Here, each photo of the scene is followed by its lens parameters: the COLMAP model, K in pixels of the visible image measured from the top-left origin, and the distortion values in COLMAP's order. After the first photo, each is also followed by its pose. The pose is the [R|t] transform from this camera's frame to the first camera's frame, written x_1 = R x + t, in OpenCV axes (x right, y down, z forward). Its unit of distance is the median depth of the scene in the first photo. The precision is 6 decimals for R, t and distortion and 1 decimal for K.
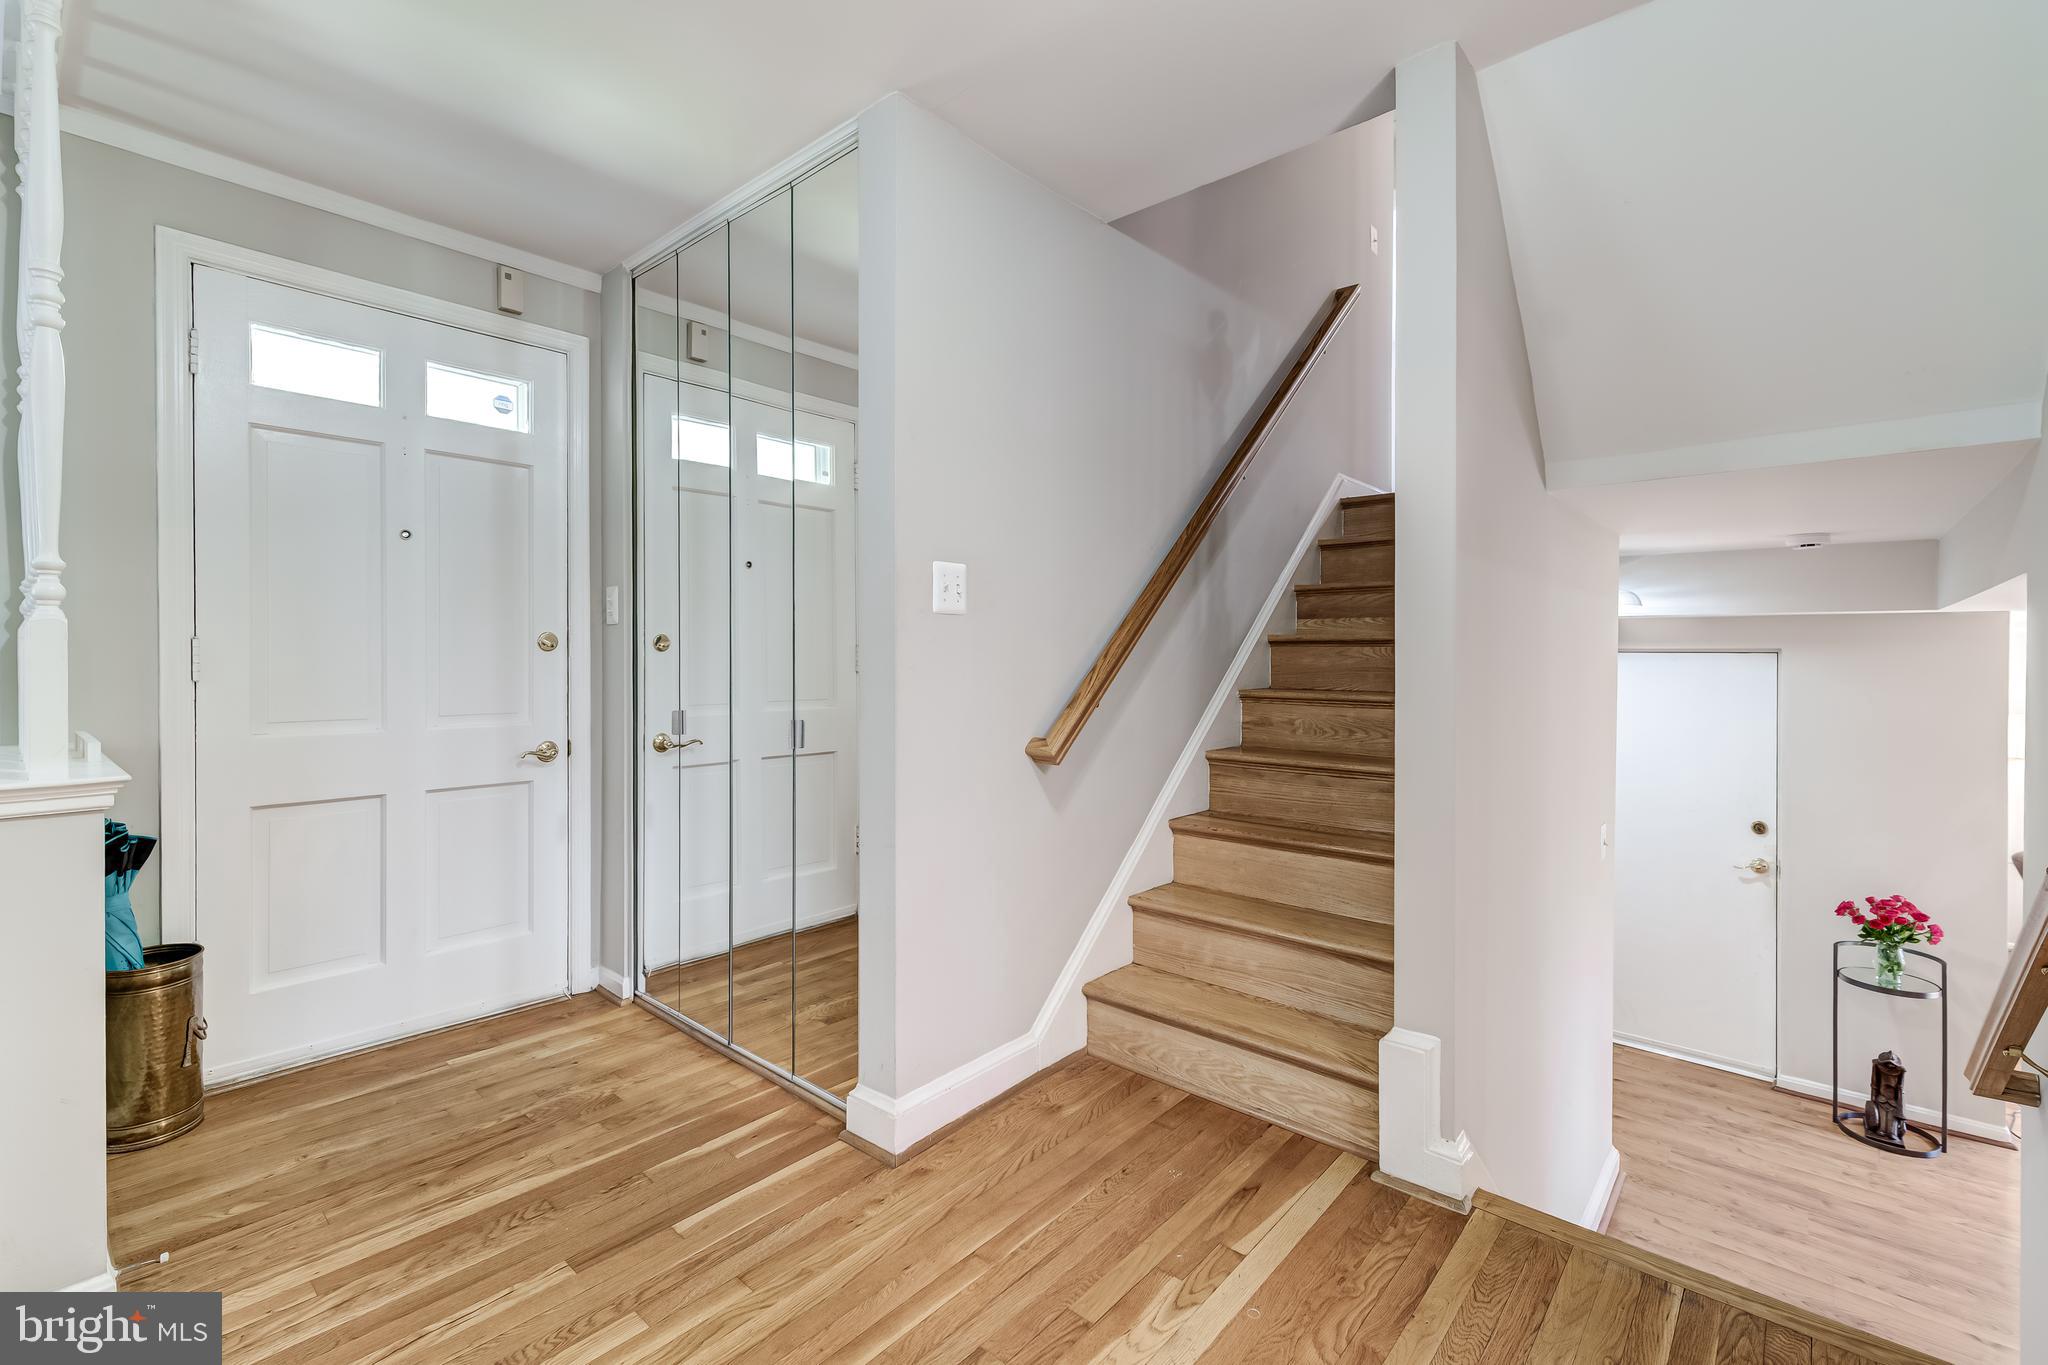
lens RADIAL K [[880.5, 0, 1027.8], [0, 880.5, 669.7], [0, 0, 1]] dist [0.000989, 0.000099]
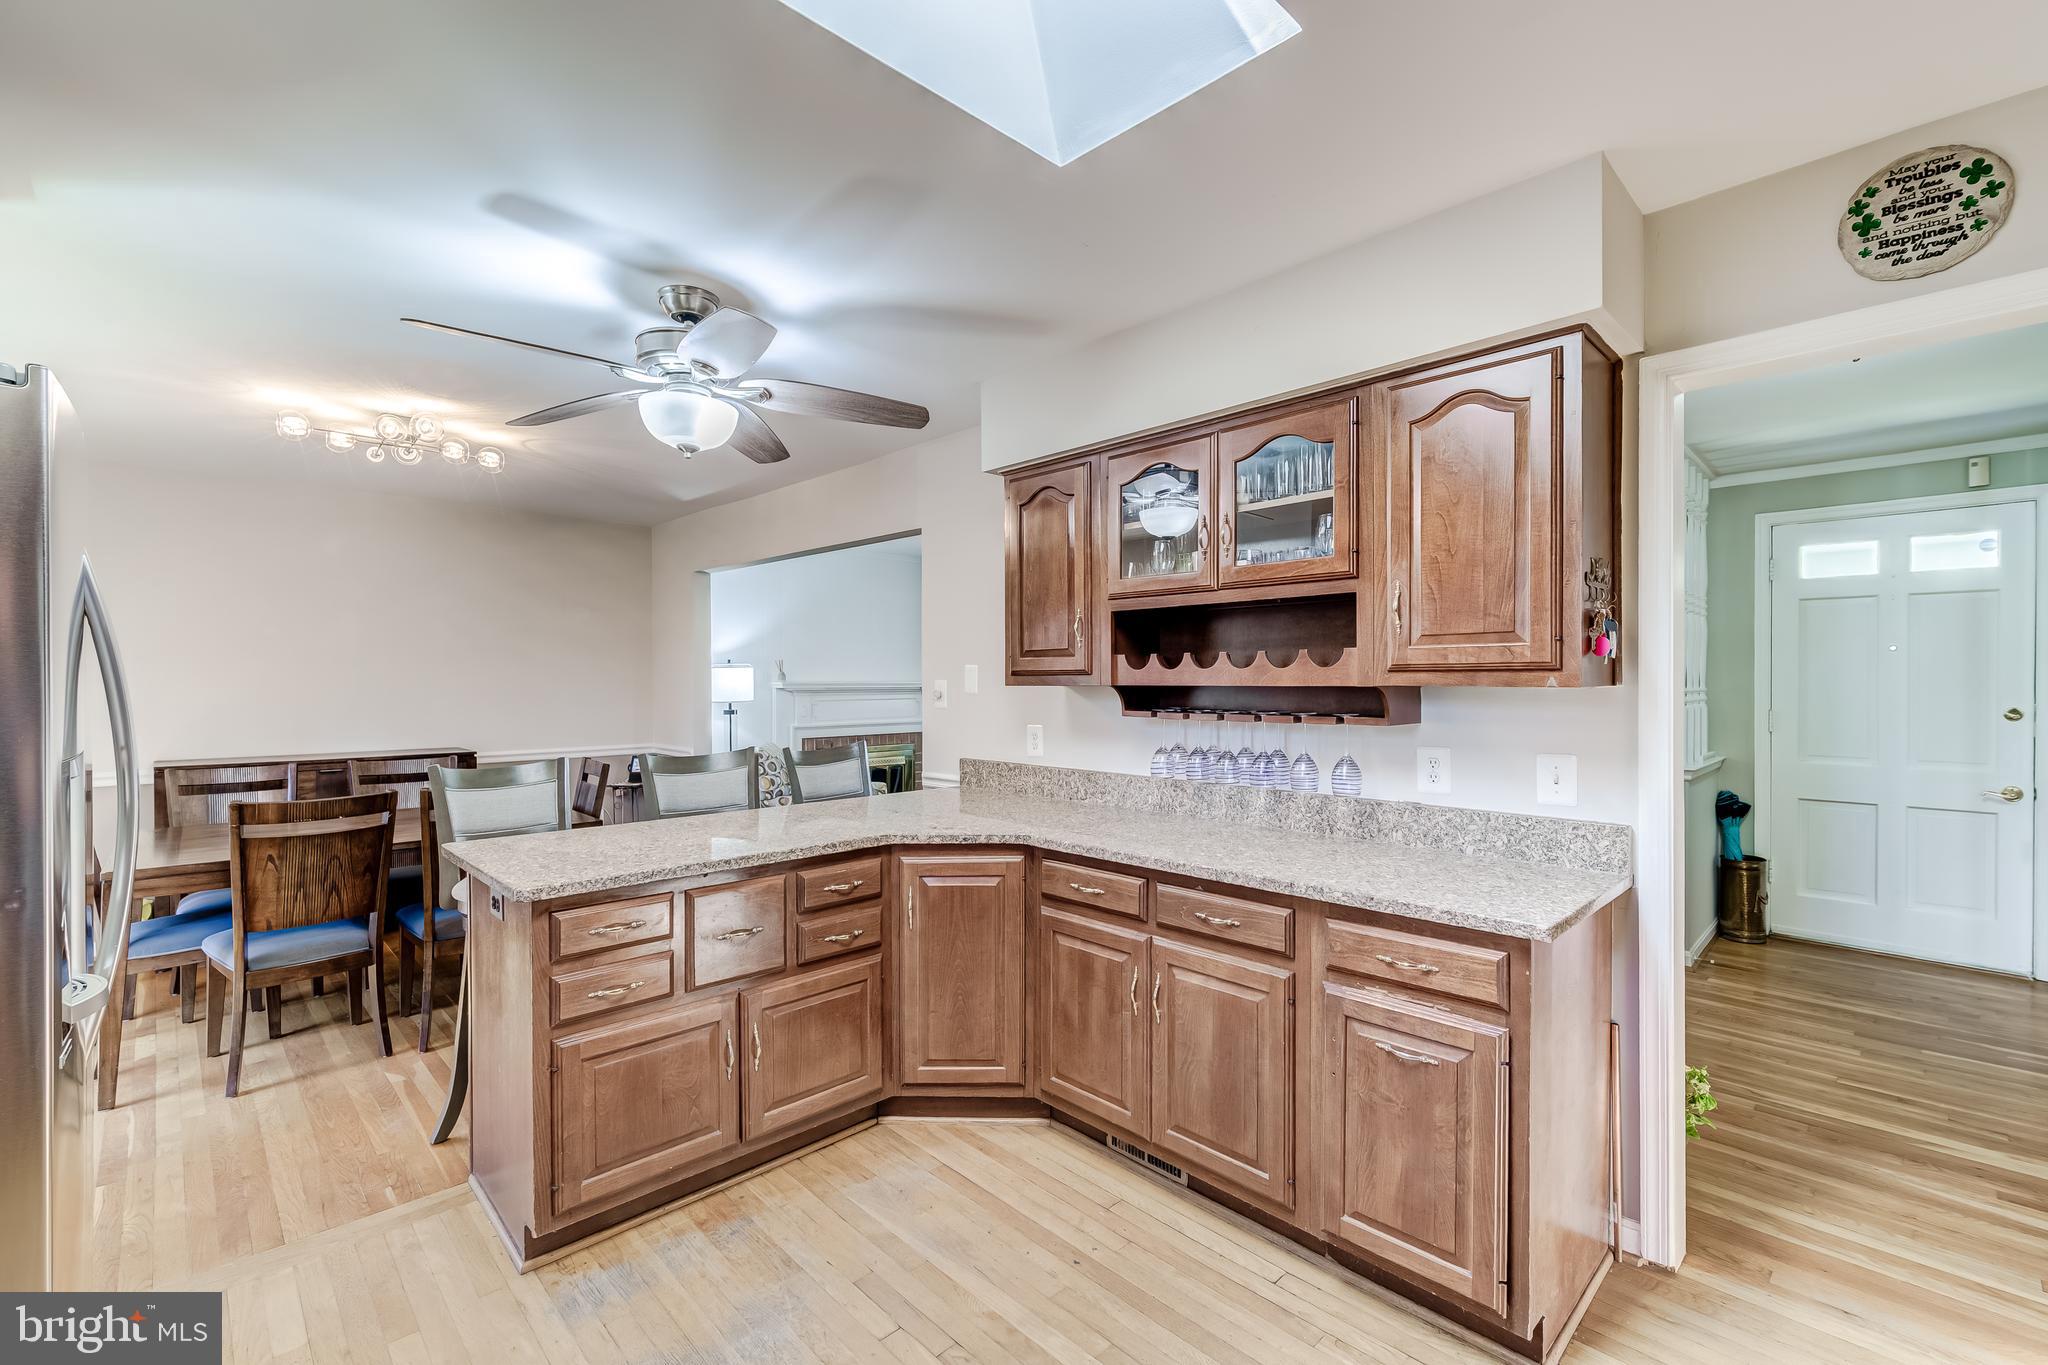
lens RADIAL K [[880.5, 0, 1027.8], [0, 880.5, 669.7], [0, 0, 1]] dist [0.000989, 0.000099]
pose [[-0.075334, -0.010517, -0.997103, 1.256919], [-0.008801, 0.999912, -0.009881, -0.099370], [0.997119, 0.008031, -0.075420, -0.577556]]
